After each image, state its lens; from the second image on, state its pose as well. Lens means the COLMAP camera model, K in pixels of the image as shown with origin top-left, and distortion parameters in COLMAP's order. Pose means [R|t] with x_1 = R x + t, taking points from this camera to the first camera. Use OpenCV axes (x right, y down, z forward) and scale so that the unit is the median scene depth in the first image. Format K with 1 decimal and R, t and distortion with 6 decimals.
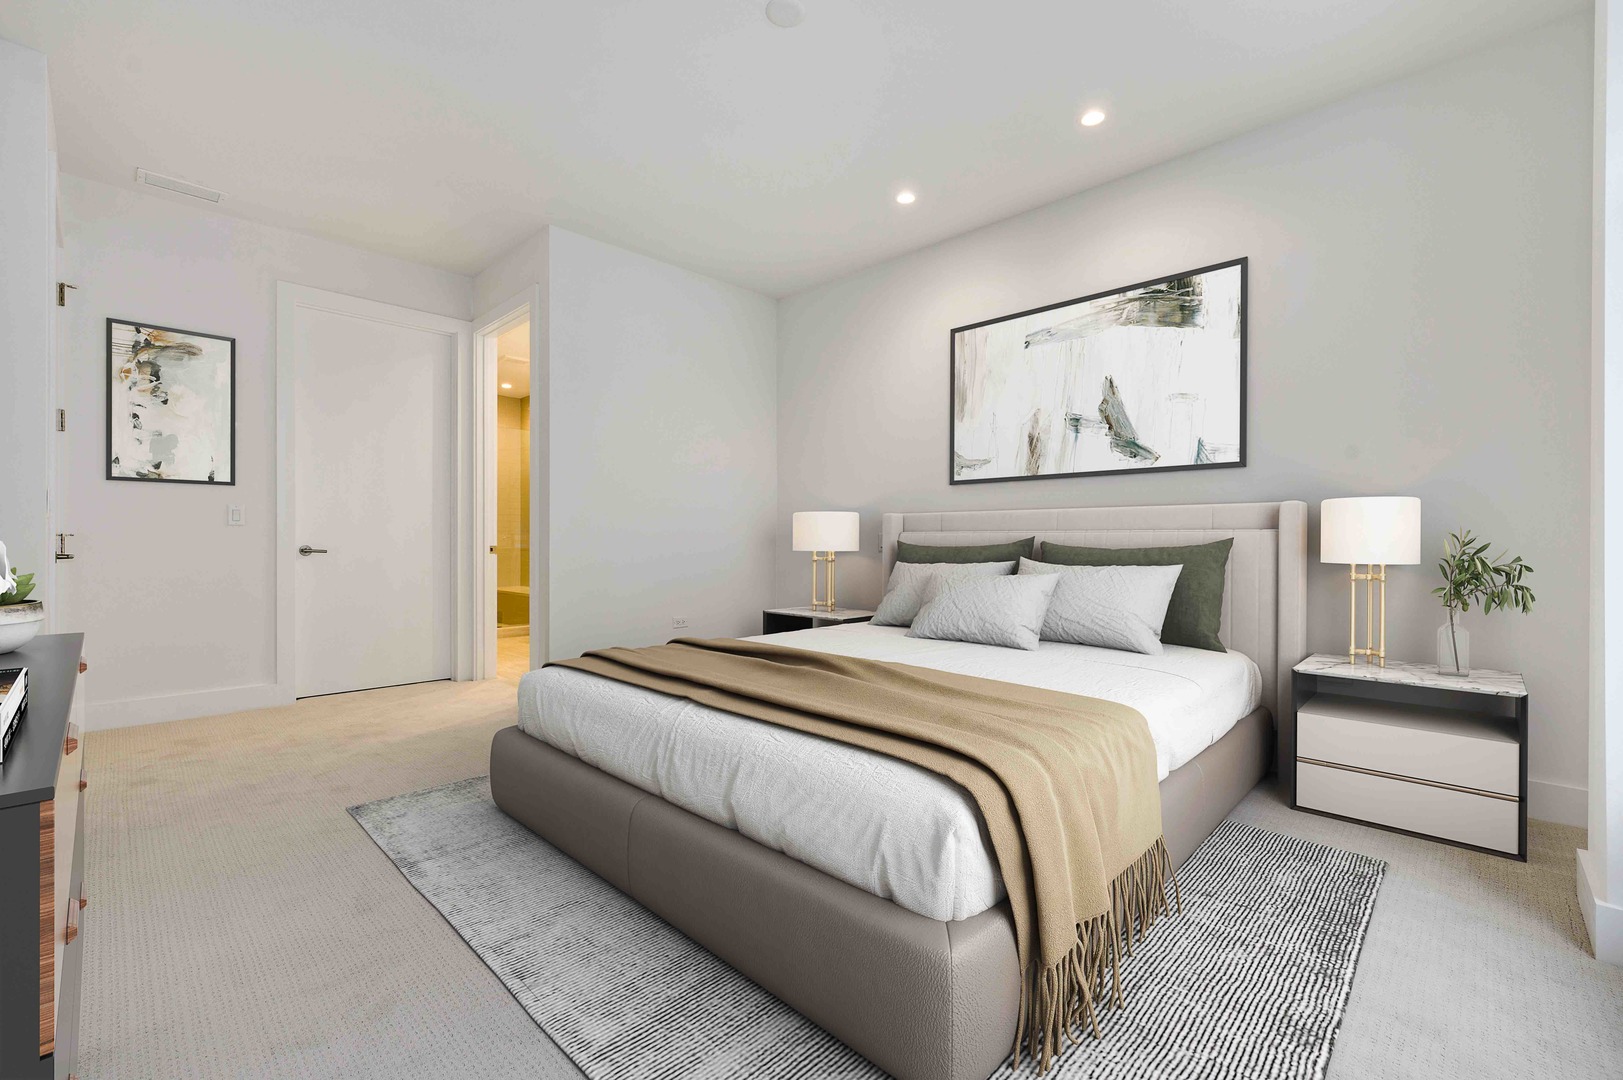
lens RADIAL K [[687.2, 0, 815.0], [0, 687.2, 540.0], [0, 0, 1]] dist [-0.000128, 0.000007]
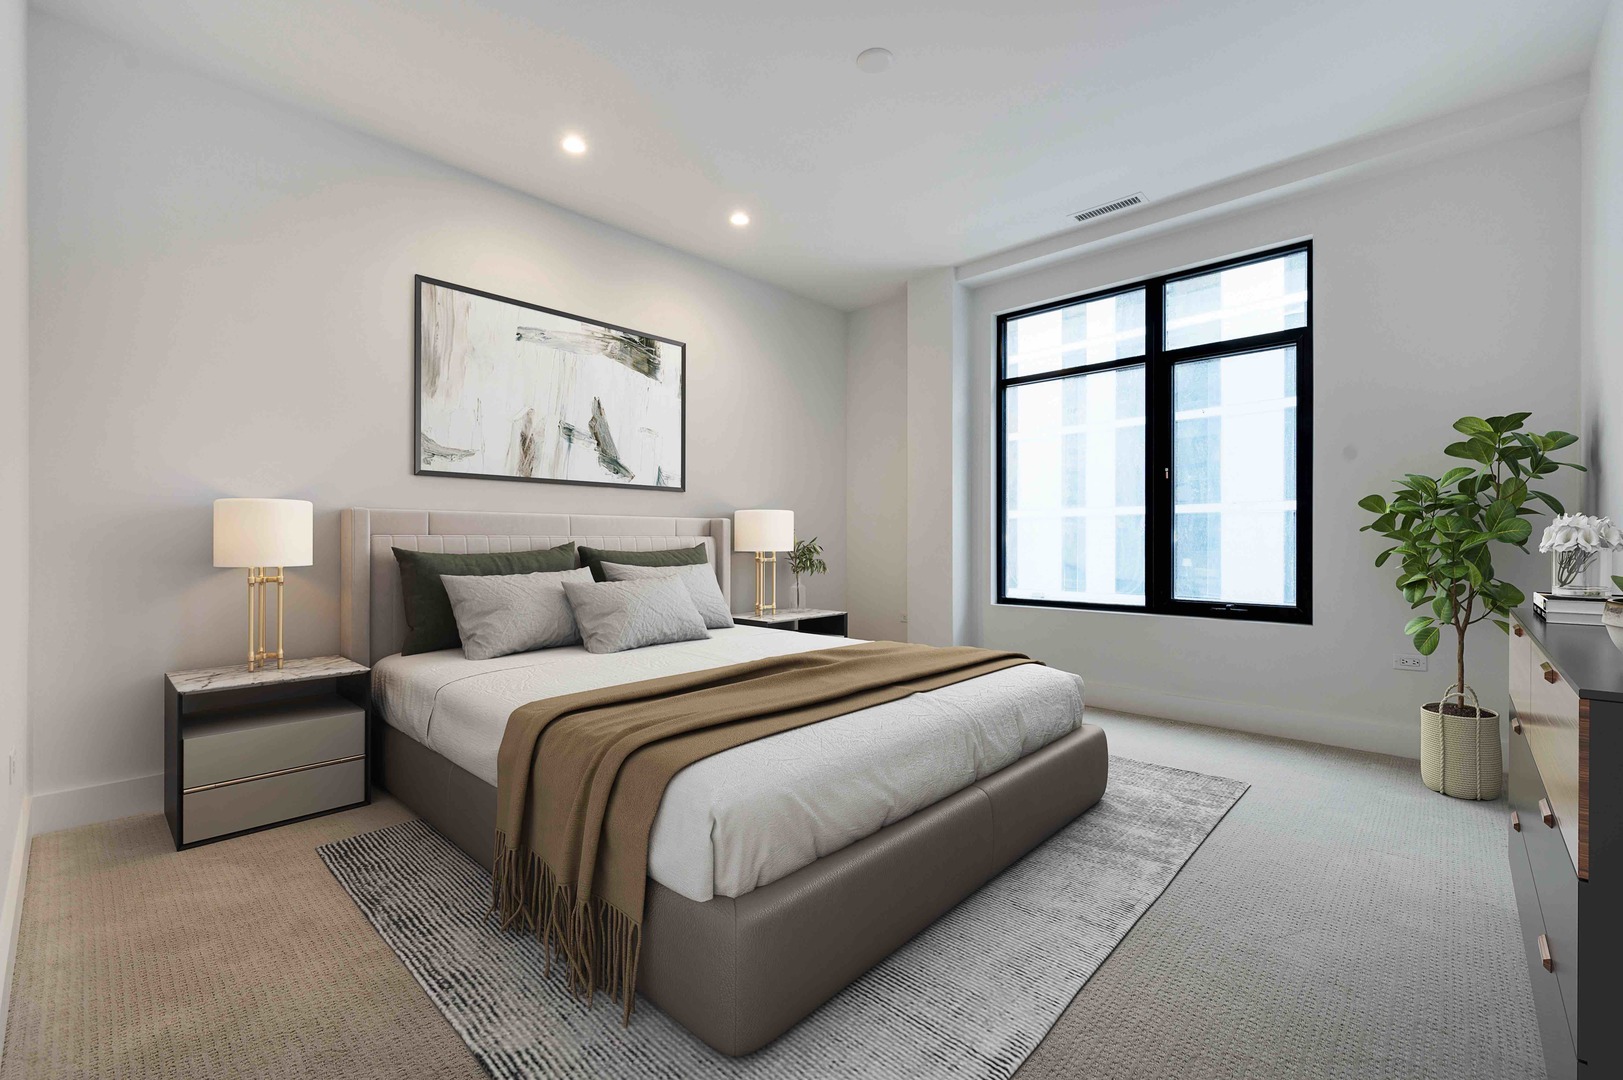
lens RADIAL K [[687.2, 0, 815.0], [0, 687.2, 540.0], [0, 0, 1]] dist [-0.000128, 0.000007]
pose [[-0.019055, 0.001761, 0.999817, -0.705447], [0.005313, 0.999985, -0.001660, -0.004018], [-0.999804, 0.005280, -0.019064, 0.683530]]
